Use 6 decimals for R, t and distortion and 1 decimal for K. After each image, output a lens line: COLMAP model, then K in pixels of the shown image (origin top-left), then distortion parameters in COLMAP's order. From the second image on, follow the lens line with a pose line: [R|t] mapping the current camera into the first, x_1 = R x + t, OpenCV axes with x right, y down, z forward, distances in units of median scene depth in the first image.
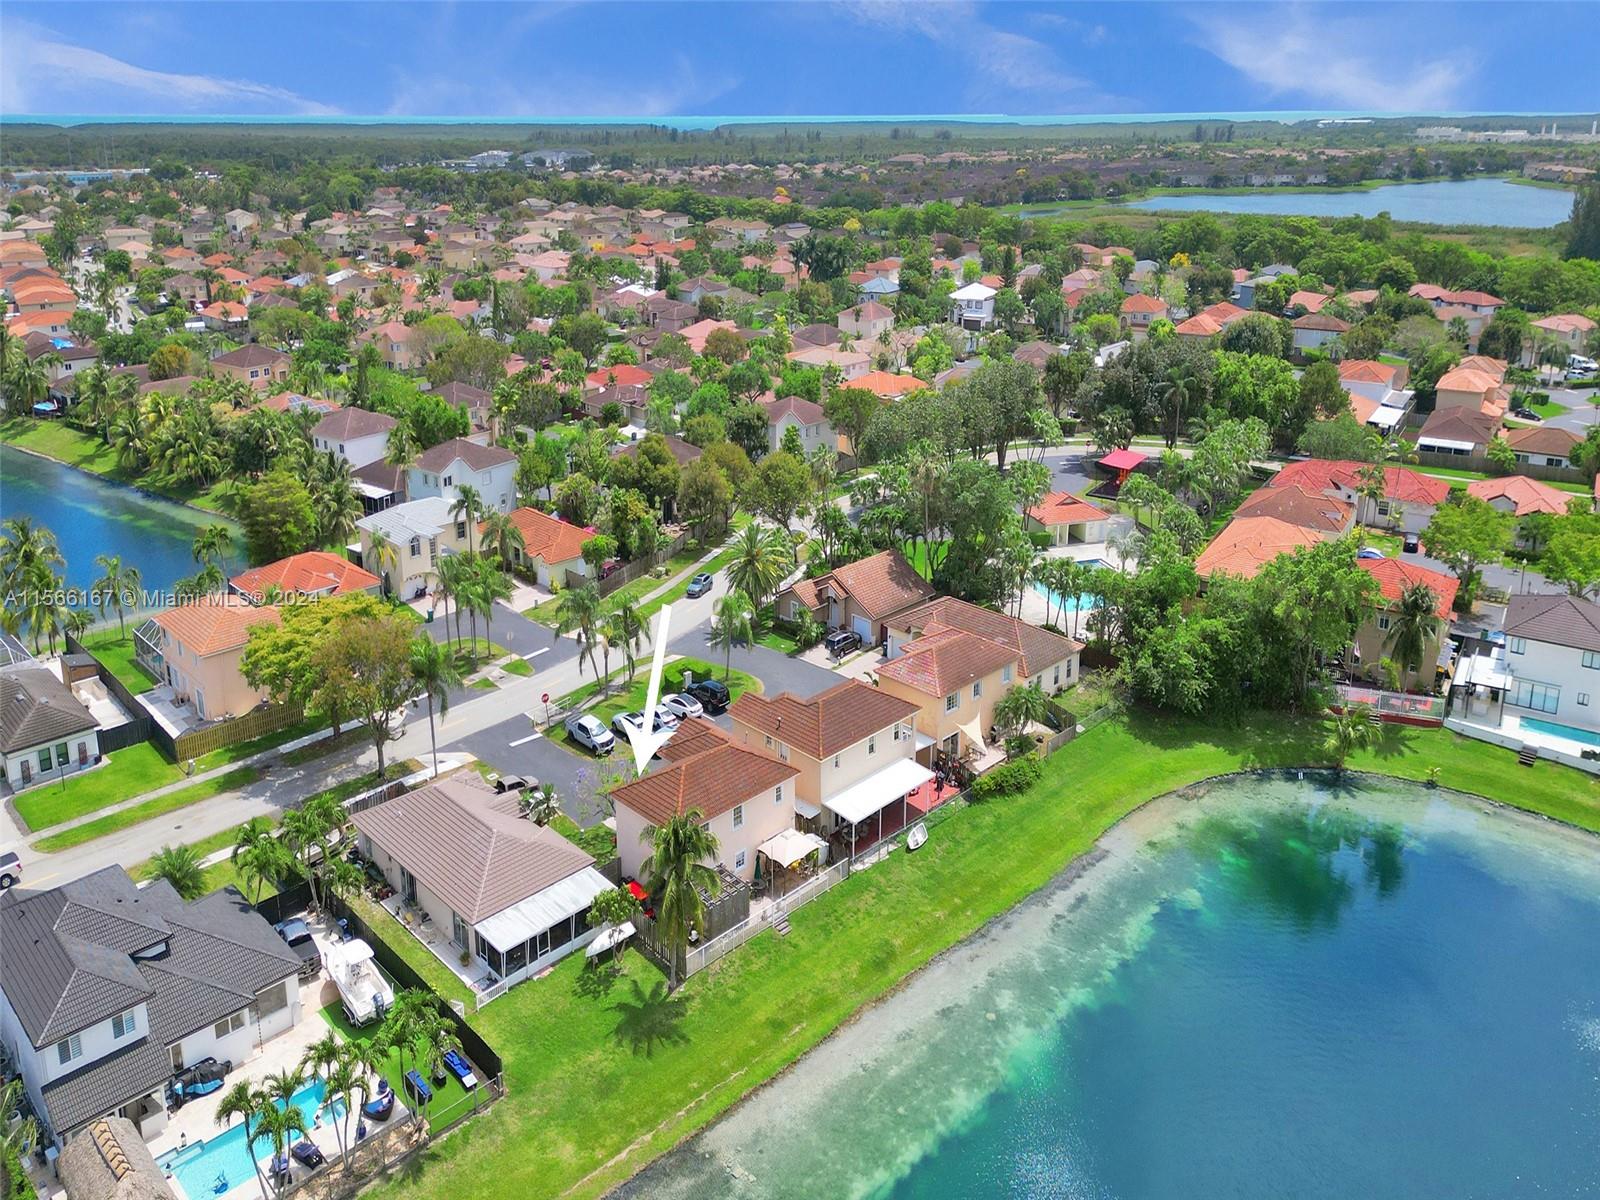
lens RADIAL K [[1471.2, 0, 807.9], [0, 1471.2, 578.3], [0, 0, 1]] dist [0.168530, -0.225119]
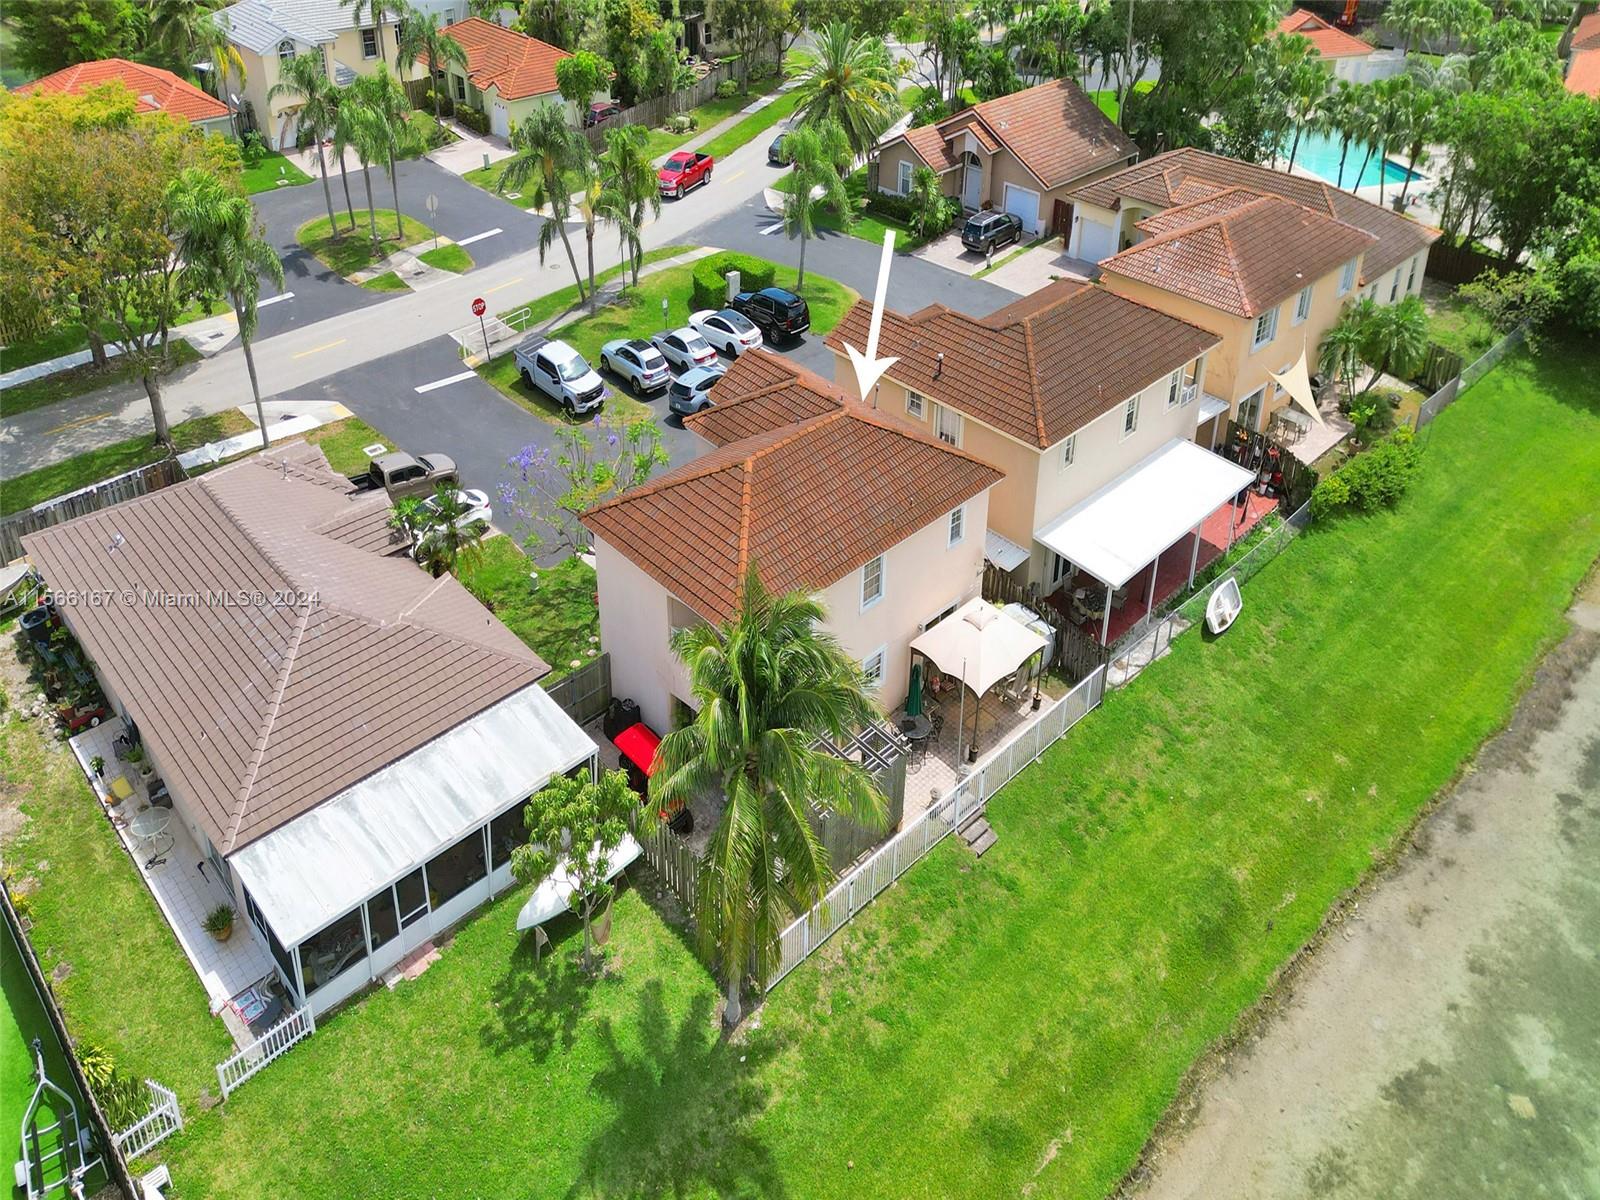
lens RADIAL K [[1471.2, 0, 807.9], [0, 1471.2, 578.3], [0, 0, 1]] dist [0.168530, -0.225119]
pose [[0.999685, 0.023668, -0.008384, -0.049163], [-0.020968, 0.970594, 0.239808, 0.044134], [0.013814, -0.239557, 0.970784, 0.449380]]
